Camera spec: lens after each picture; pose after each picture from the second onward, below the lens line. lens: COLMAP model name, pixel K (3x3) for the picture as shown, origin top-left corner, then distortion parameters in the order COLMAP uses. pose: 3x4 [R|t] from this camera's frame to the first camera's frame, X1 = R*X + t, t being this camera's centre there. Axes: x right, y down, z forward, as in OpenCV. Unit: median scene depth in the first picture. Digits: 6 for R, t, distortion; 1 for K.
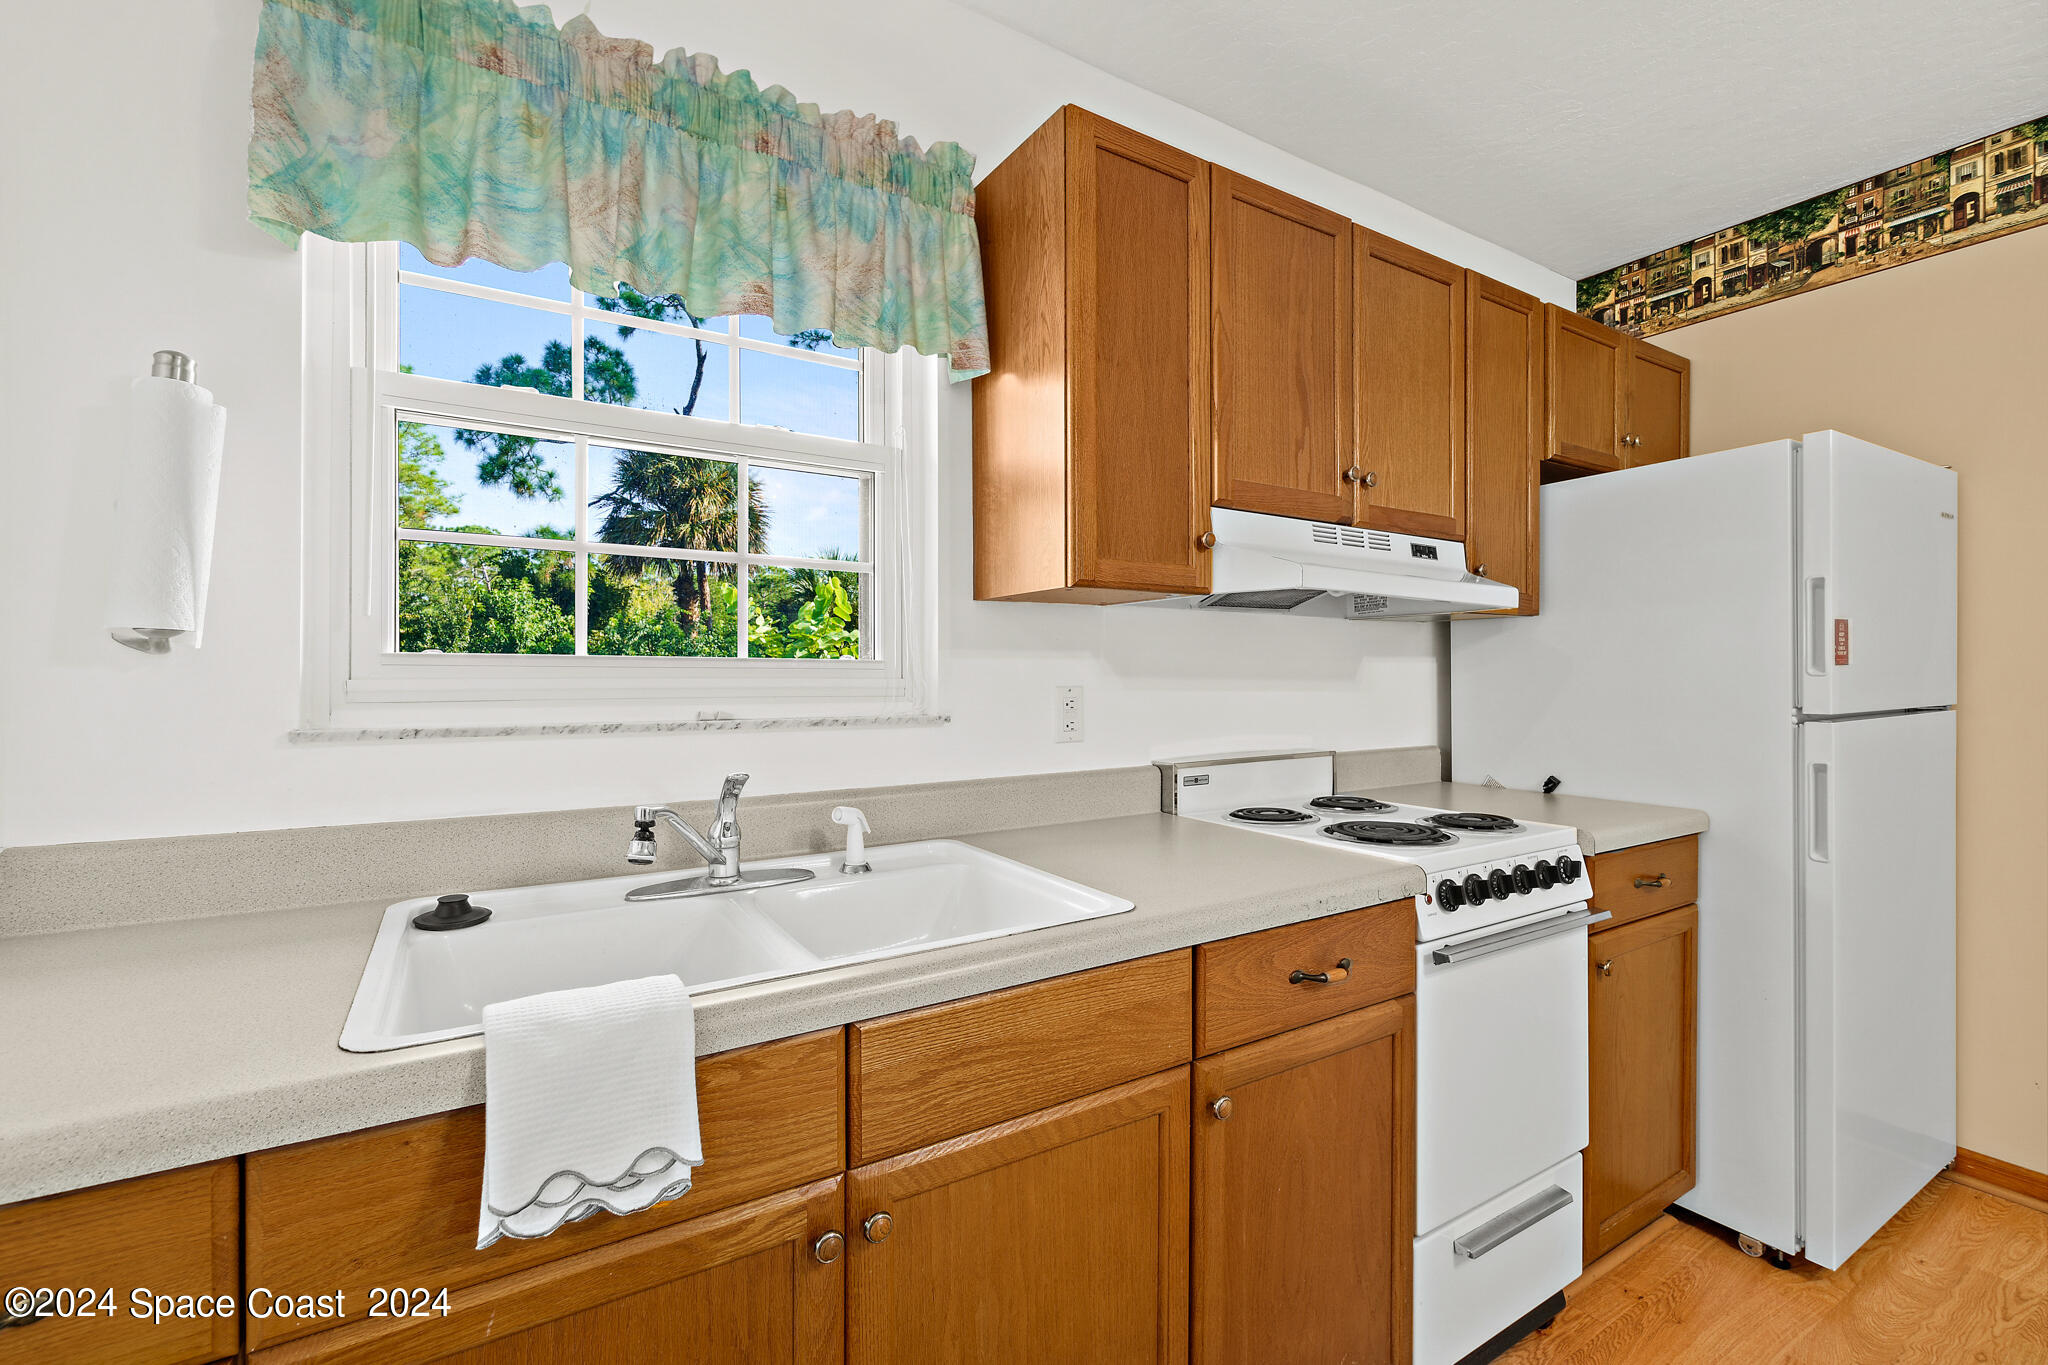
lens RADIAL K [[891.5, 0, 1017.6], [0, 891.5, 681.8], [0, 0, 1]] dist [-0.002607, 0.000685]
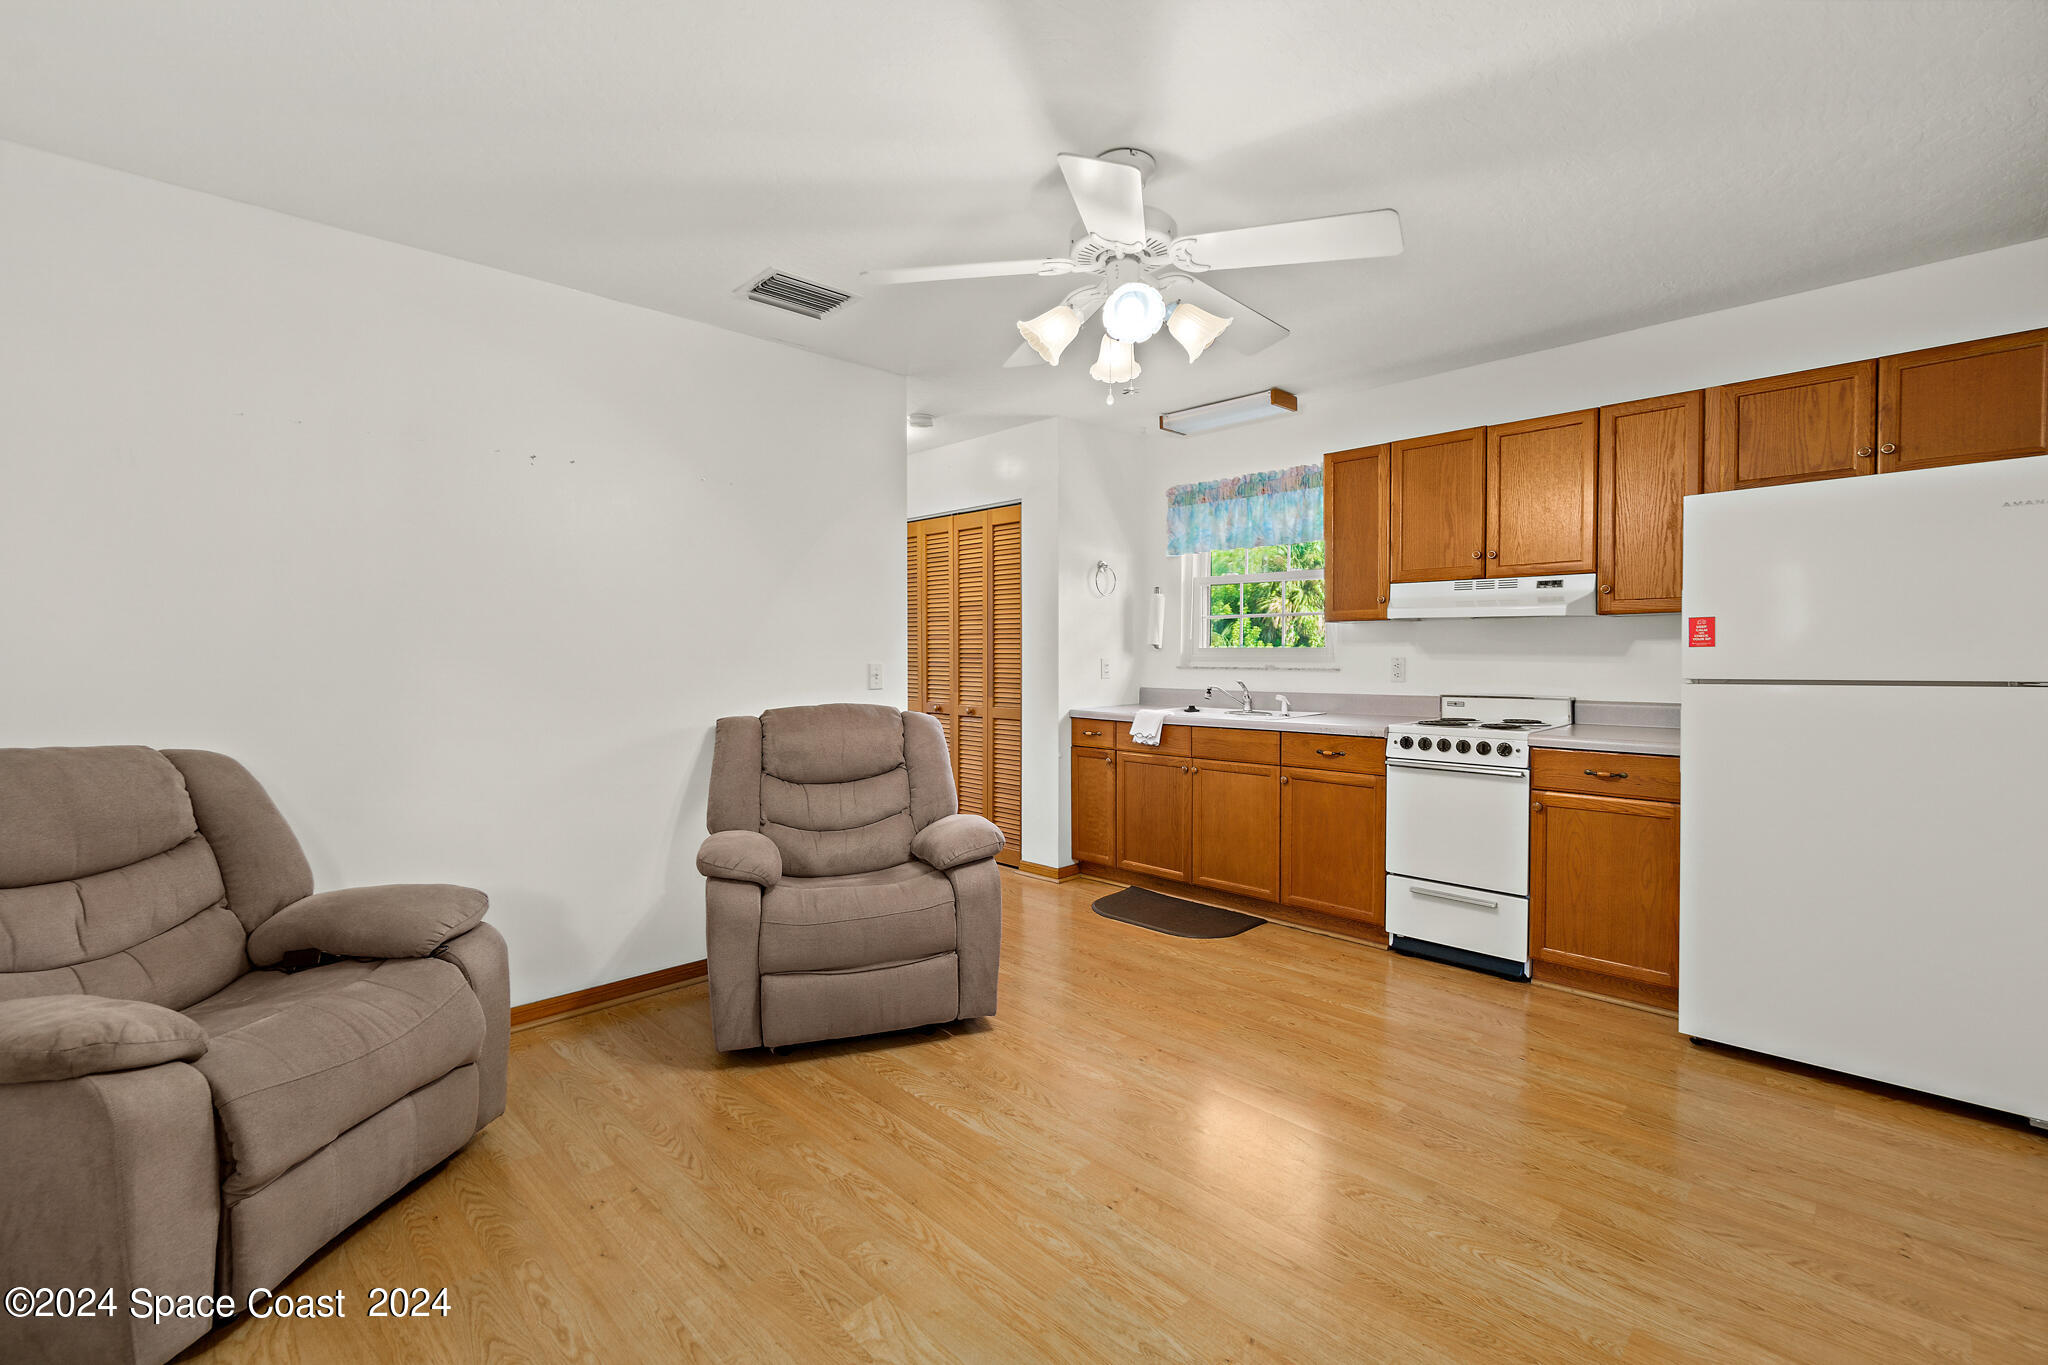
lens RADIAL K [[891.5, 0, 1017.6], [0, 891.5, 681.8], [0, 0, 1]] dist [-0.002607, 0.000685]
pose [[0.231636, 0.029876, -0.972344, 2.579463], [0.001694, 0.999514, 0.031115, -0.008318], [0.972801, -0.008855, 0.231473, -0.610597]]
